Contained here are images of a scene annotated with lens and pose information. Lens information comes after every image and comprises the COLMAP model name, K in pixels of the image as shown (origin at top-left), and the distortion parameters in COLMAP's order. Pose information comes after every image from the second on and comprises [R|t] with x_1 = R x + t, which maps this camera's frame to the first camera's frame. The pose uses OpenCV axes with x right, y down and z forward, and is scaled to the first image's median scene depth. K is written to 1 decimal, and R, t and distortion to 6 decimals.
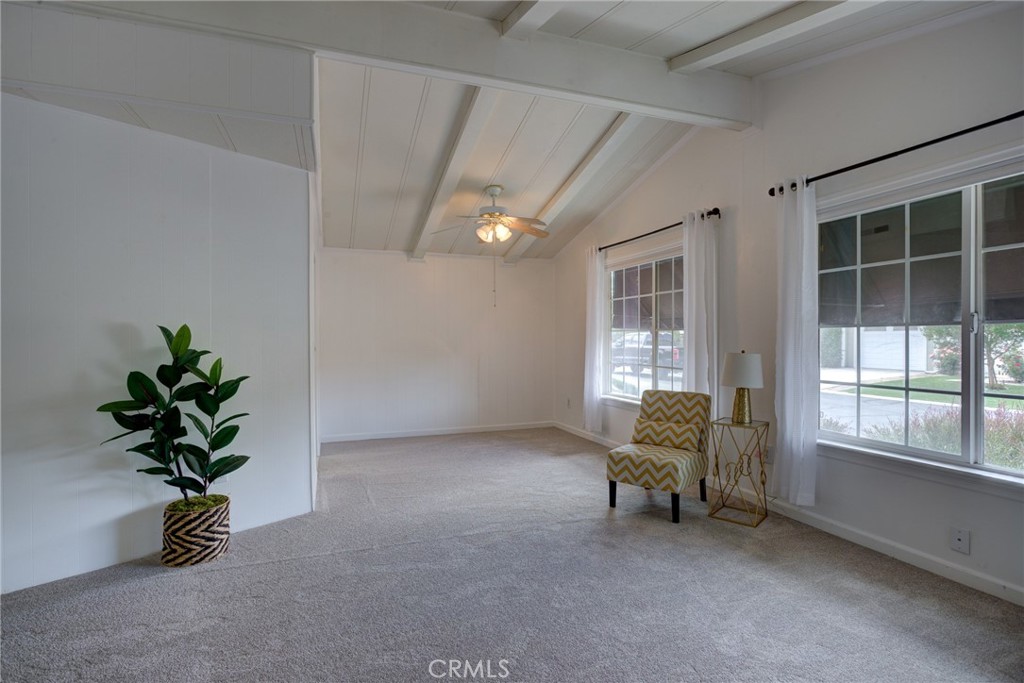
lens RADIAL K [[502.2, 0, 512.0], [0, 502.2, 341.5], [0, 0, 1]] dist [0.011024, 0.000624]
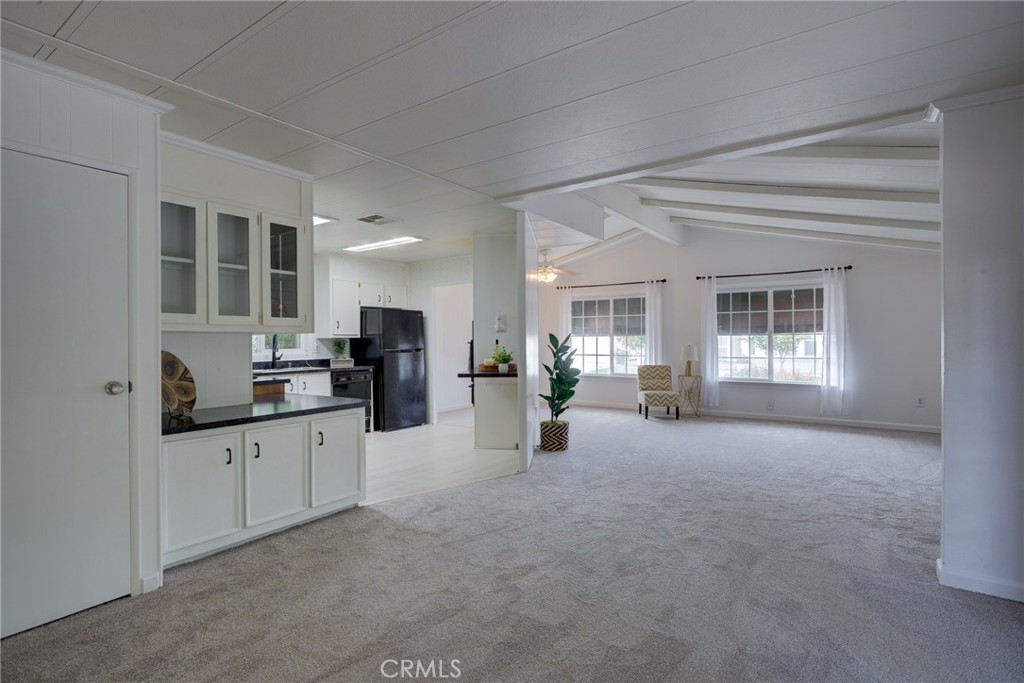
lens RADIAL K [[512.6, 0, 527.5], [0, 512.6, 343.2], [0, 0, 1]] dist [0.003943, 0.001588]
pose [[0.804678, -0.004225, 0.593696, -1.617558], [0.008290, 0.999957, -0.004119, 0.014661], [-0.593653, 0.008236, 0.804679, -0.480543]]
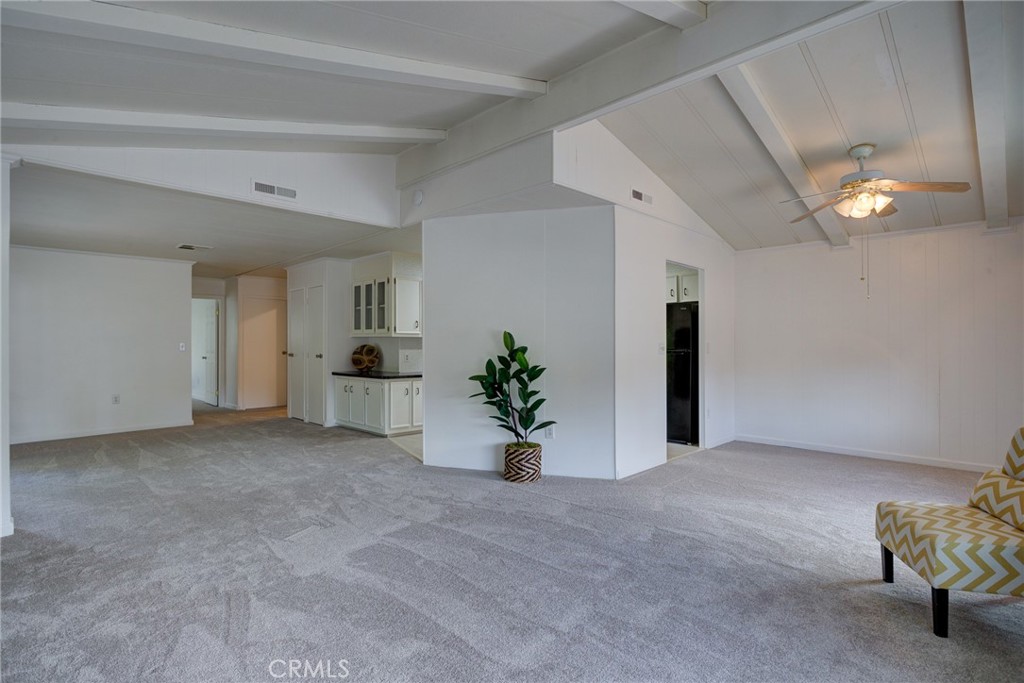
lens RADIAL K [[512.6, 0, 527.5], [0, 512.6, 343.2], [0, 0, 1]] dist [0.003943, 0.001588]
pose [[0.450179, 0.006296, -0.892916, 0.663399], [-0.005723, 0.999975, 0.004165, -0.001441], [0.892920, 0.003235, 0.450203, 0.252515]]
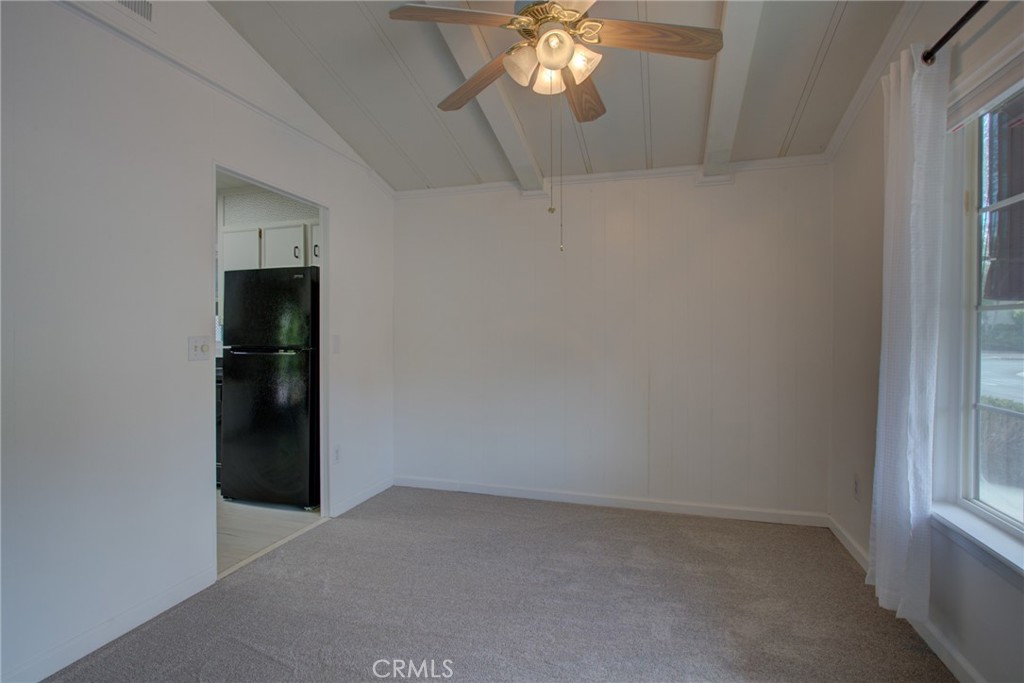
lens RADIAL K [[503.4, 0, 512.0], [0, 503.4, 341.5], [0, 0, 1]] dist [-0.000129, 0.000128]
pose [[0.803128, 0.018522, -0.595519, 0.262986], [-0.007177, 0.999745, 0.021415, -0.009876], [0.595764, -0.012925, 0.803056, 0.983146]]
